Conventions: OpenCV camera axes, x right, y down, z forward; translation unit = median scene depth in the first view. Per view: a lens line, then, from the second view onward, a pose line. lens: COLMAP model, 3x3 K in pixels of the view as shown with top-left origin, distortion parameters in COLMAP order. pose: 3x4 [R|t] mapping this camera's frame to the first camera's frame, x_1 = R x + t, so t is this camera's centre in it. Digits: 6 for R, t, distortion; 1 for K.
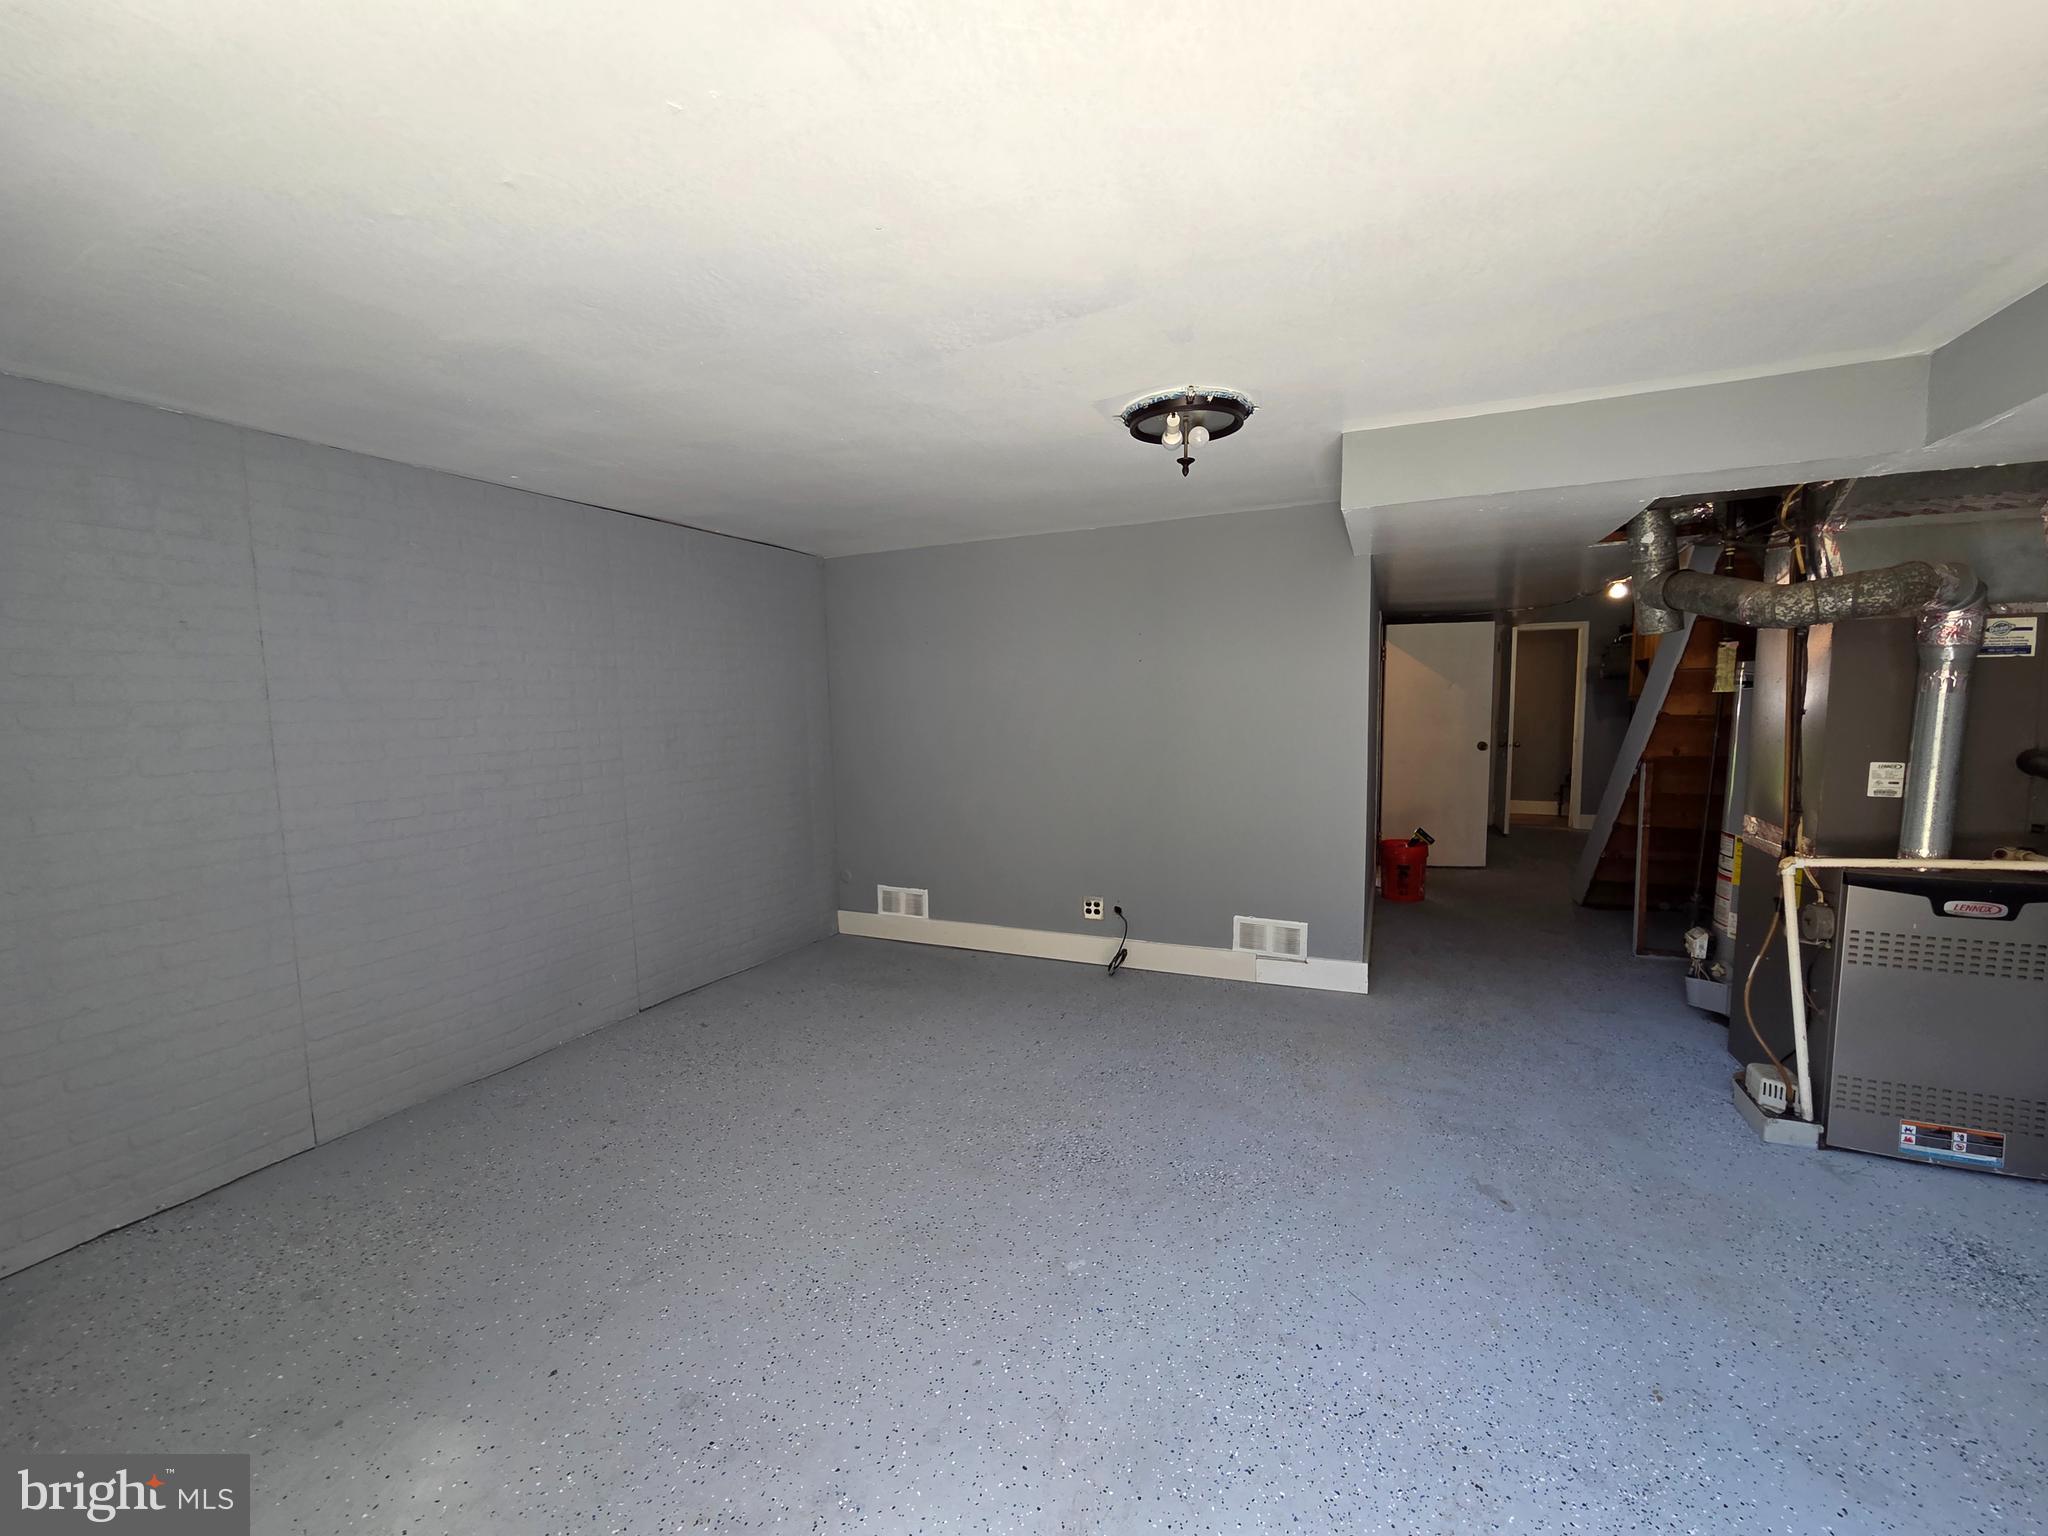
lens RADIAL K [[829.3, 0, 1022.4], [0, 829.3, 766.4], [0, 0, 1]] dist [-0.001283, 0.000738]
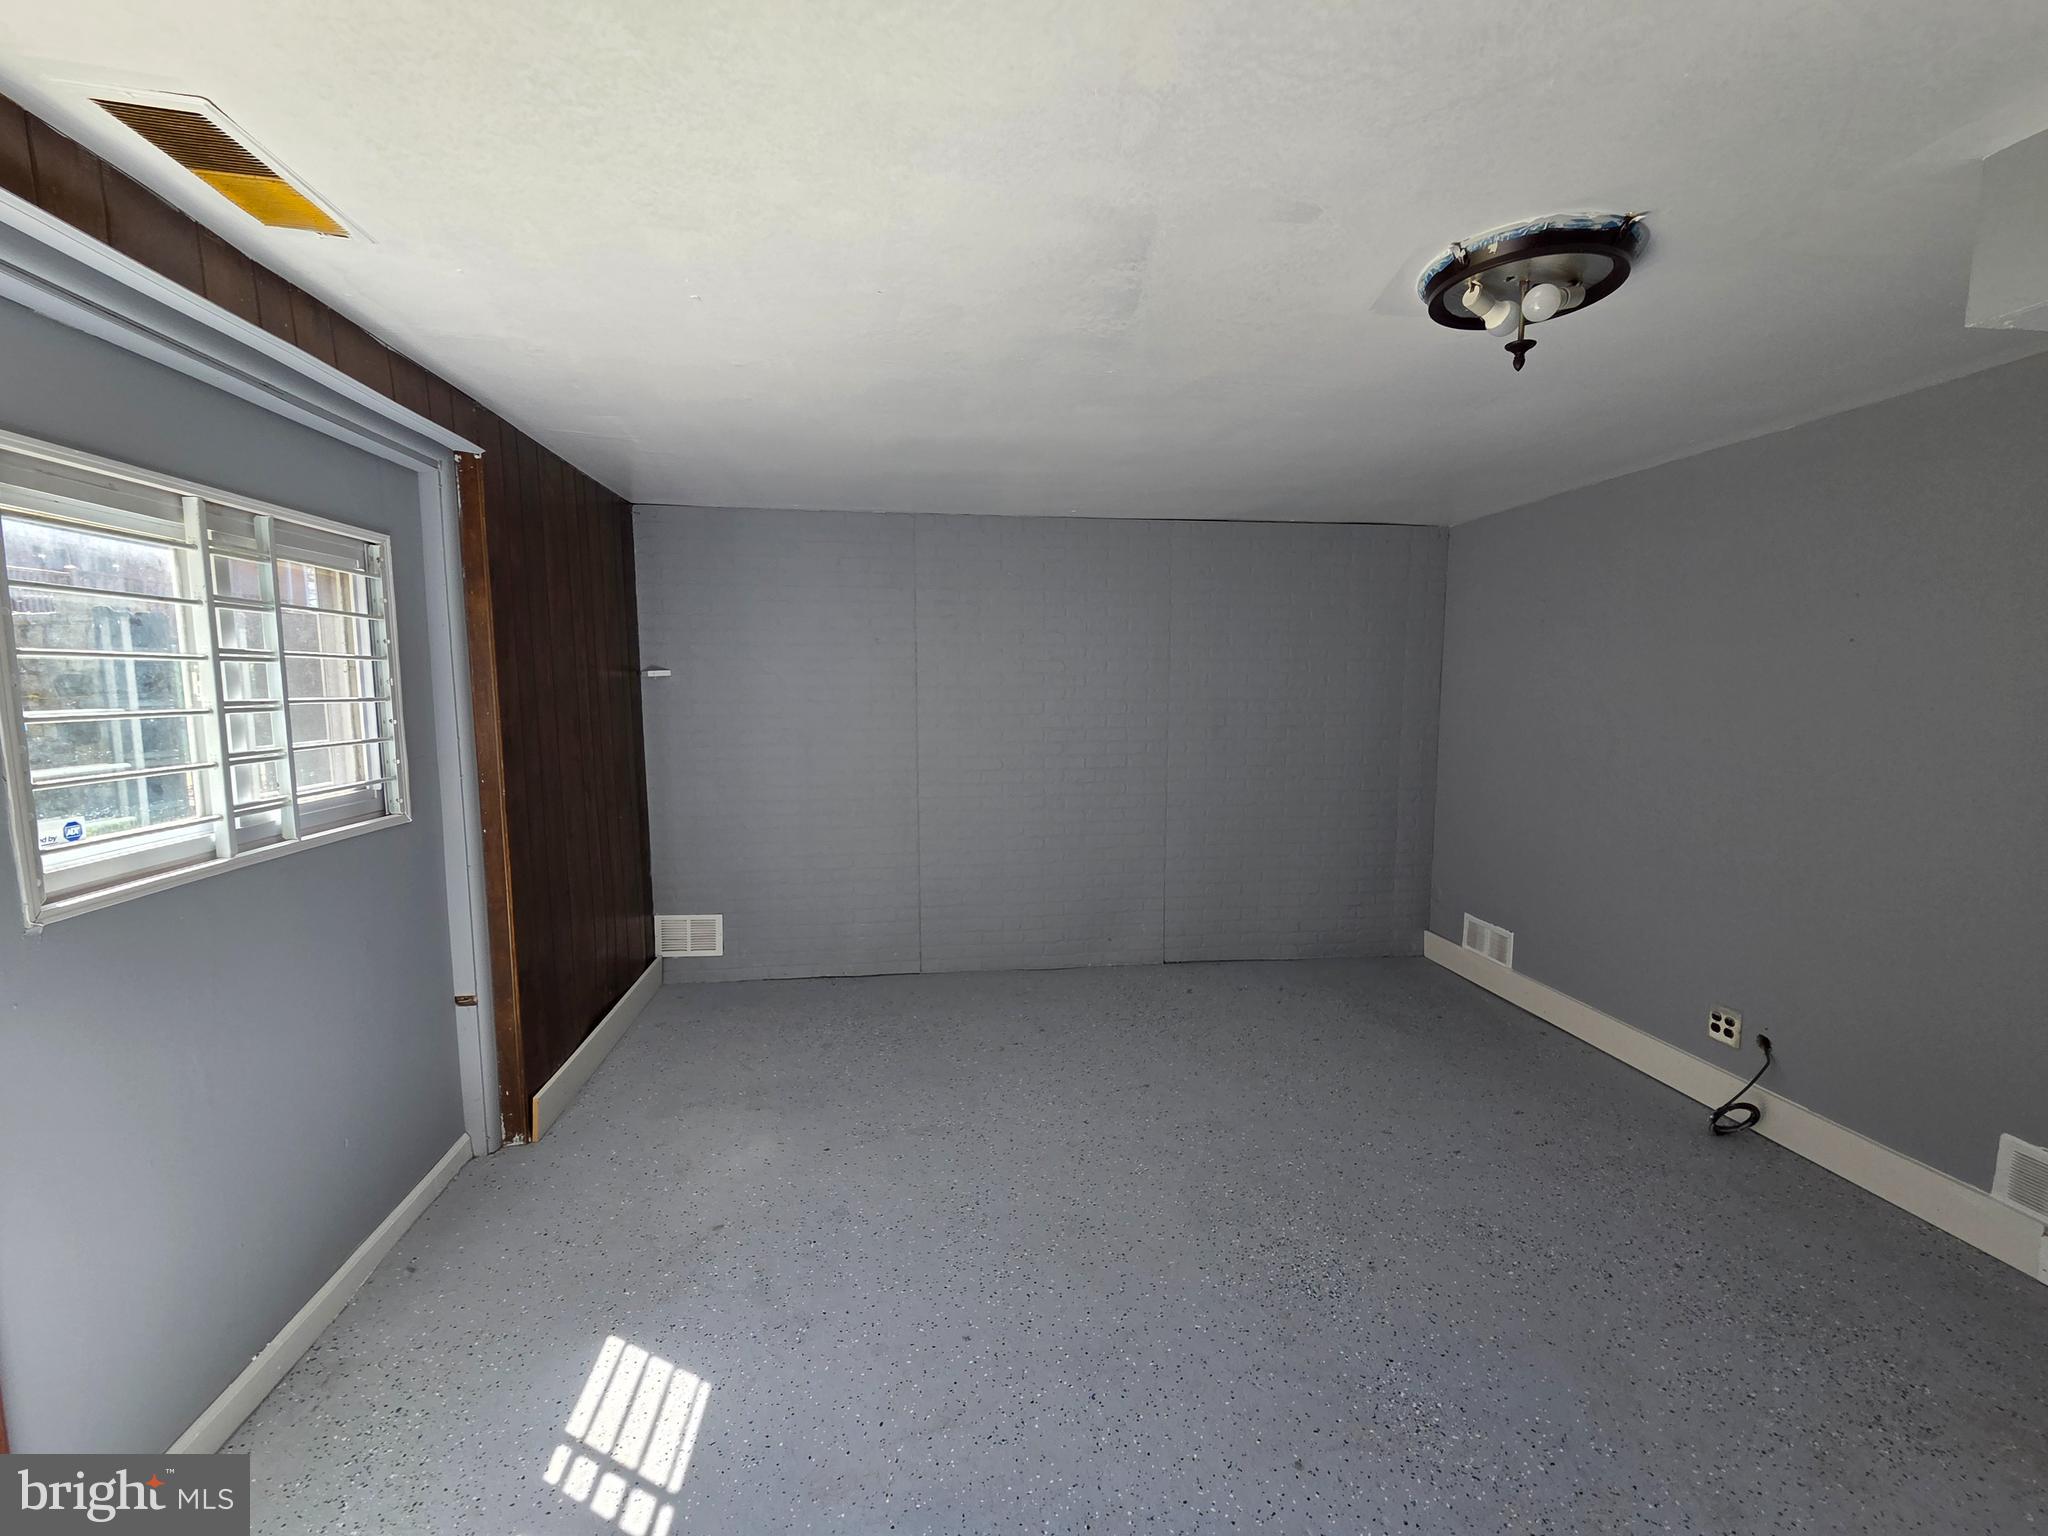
lens RADIAL K [[829.3, 0, 1028.5], [0, 829.3, 770.1], [0, 0, 1]] dist [-0.001283, 0.000738]
pose [[0.539551, 0.105590, -0.835306, 0.325570], [-0.079787, 0.994052, 0.074120, -0.033580], [0.838164, 0.026655, 0.544767, 0.195039]]
